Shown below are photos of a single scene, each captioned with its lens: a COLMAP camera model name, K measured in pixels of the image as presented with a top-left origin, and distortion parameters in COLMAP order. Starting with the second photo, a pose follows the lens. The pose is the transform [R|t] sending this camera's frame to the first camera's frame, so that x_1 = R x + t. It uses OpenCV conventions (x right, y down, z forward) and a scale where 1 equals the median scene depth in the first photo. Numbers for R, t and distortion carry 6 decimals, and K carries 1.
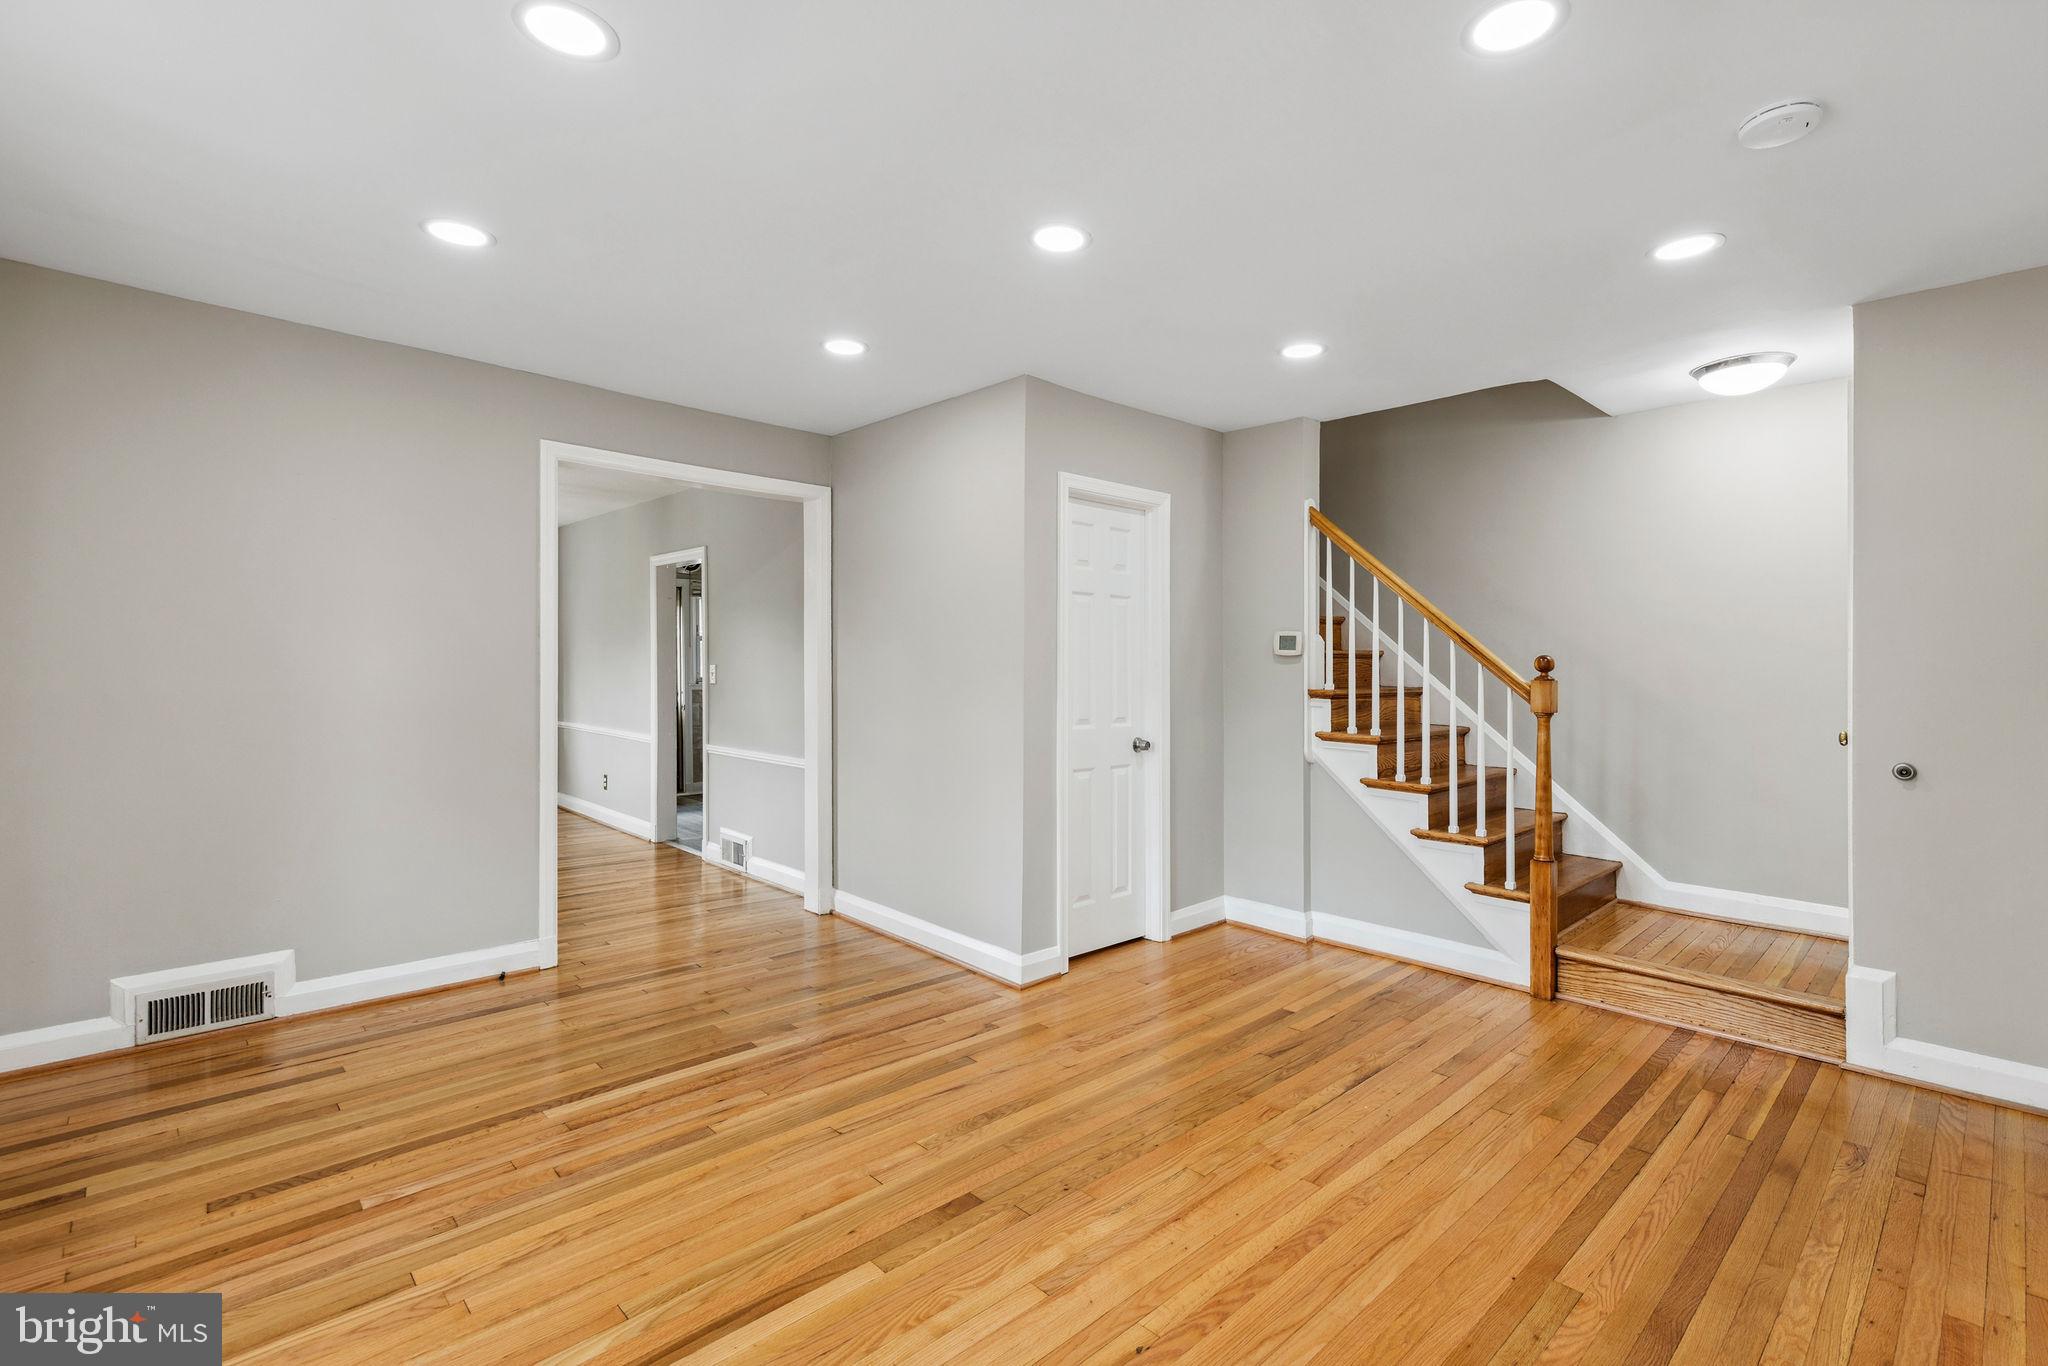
lens RADIAL K [[914.5, 0, 1020.8], [0, 914.5, 680.0], [0, 0, 1]] dist [0.013331, -0.000361]
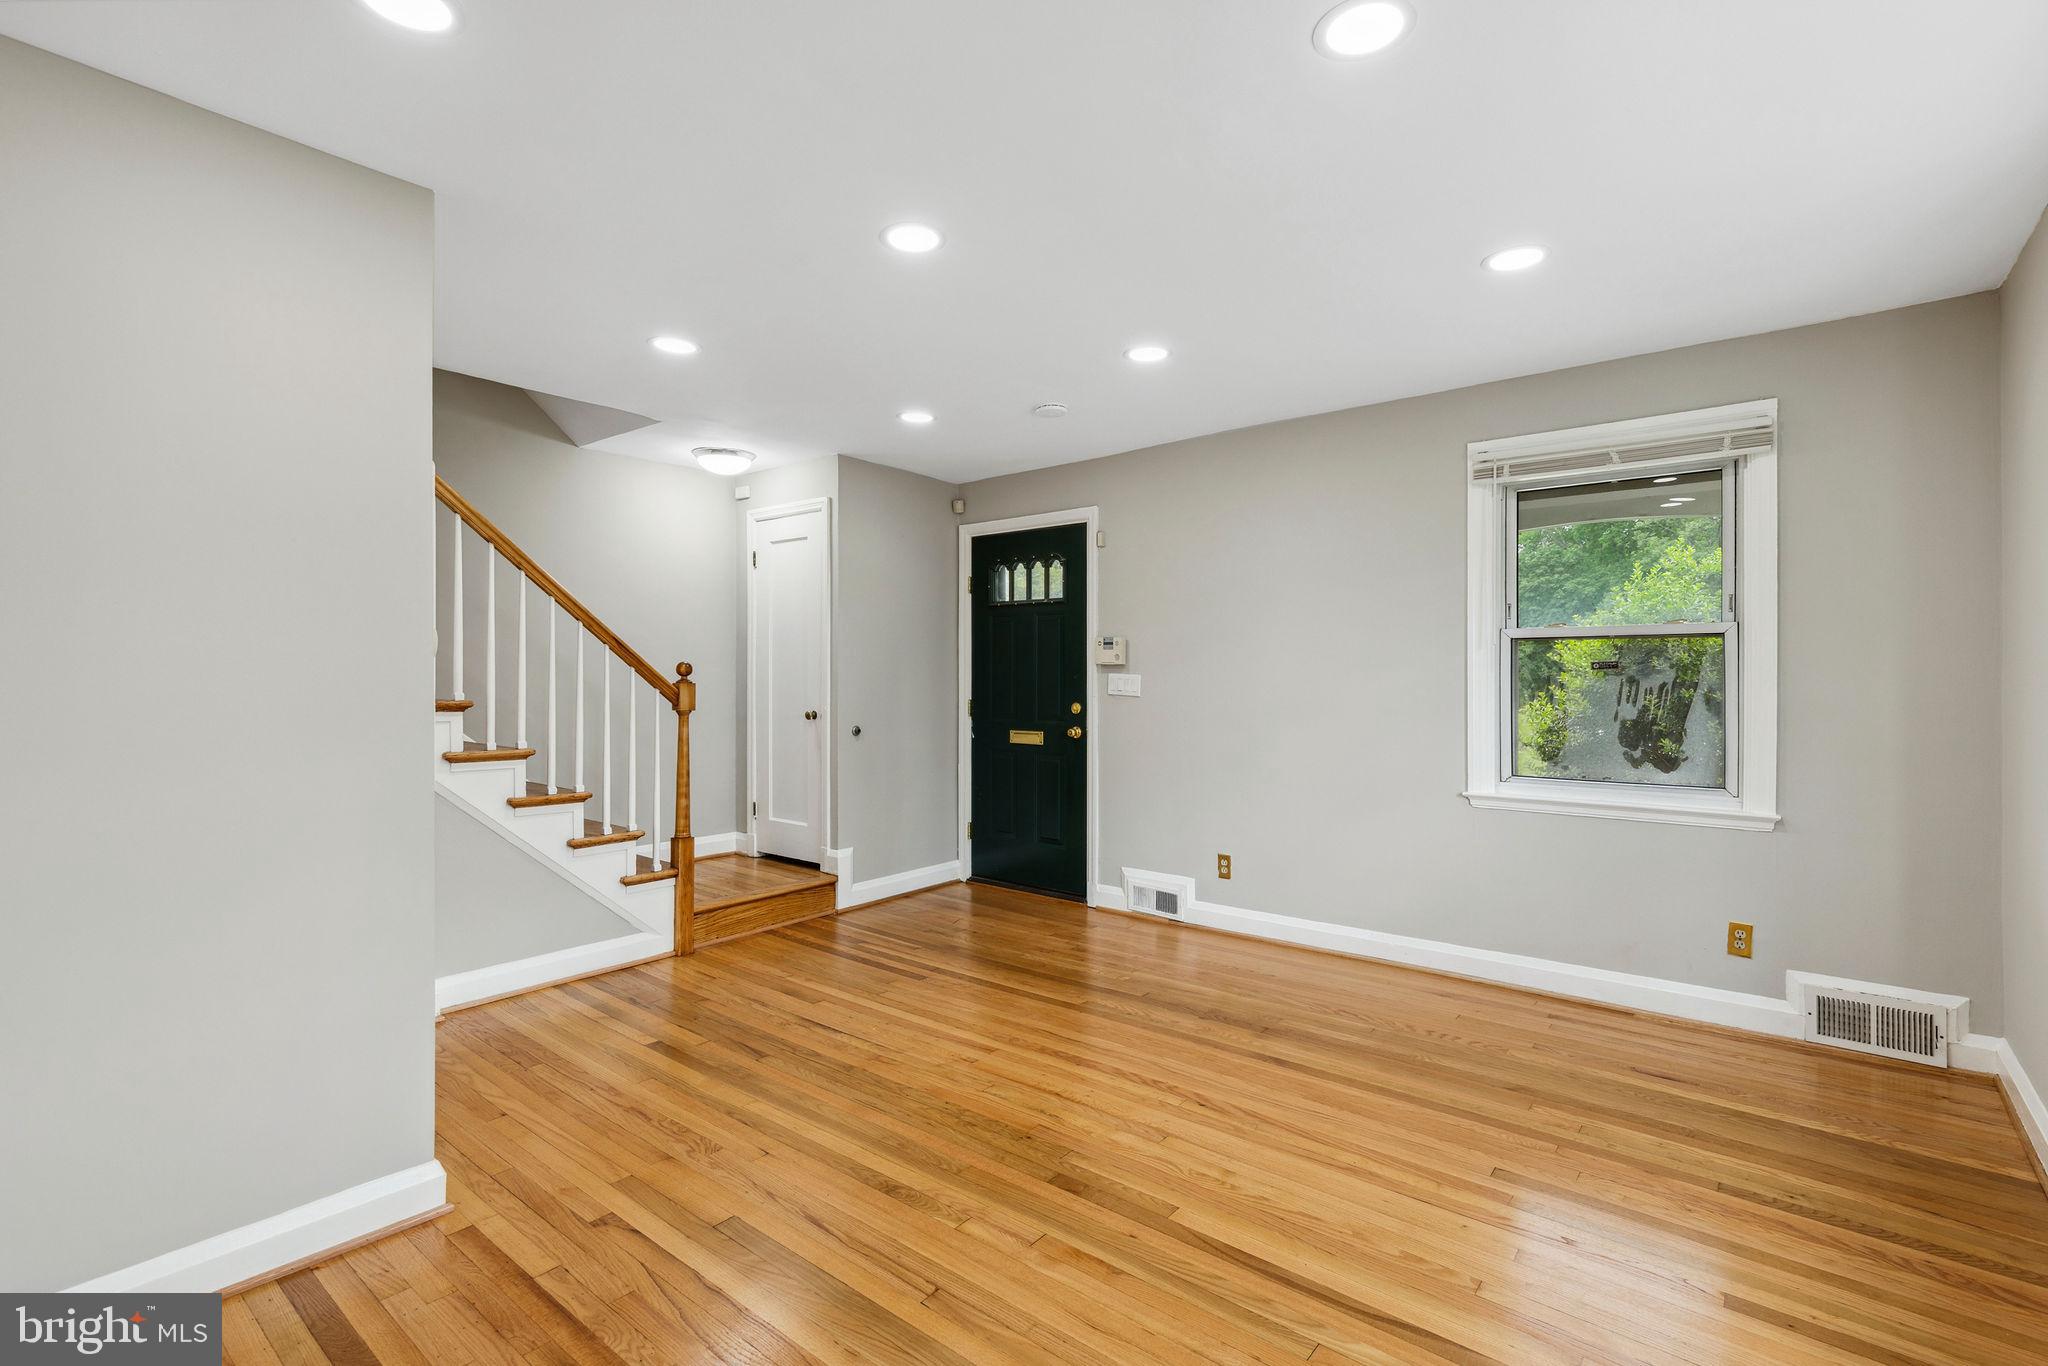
lens RADIAL K [[914.5, 0, 1072.2], [0, 914.5, 668.1], [0, 0, 1]] dist [0.013331, -0.000361]
pose [[-0.142197, -0.001407, 0.989837, -0.743997], [0.013573, 0.999902, 0.003372, -0.018208], [-0.989745, 0.013914, -0.142164, 0.760284]]
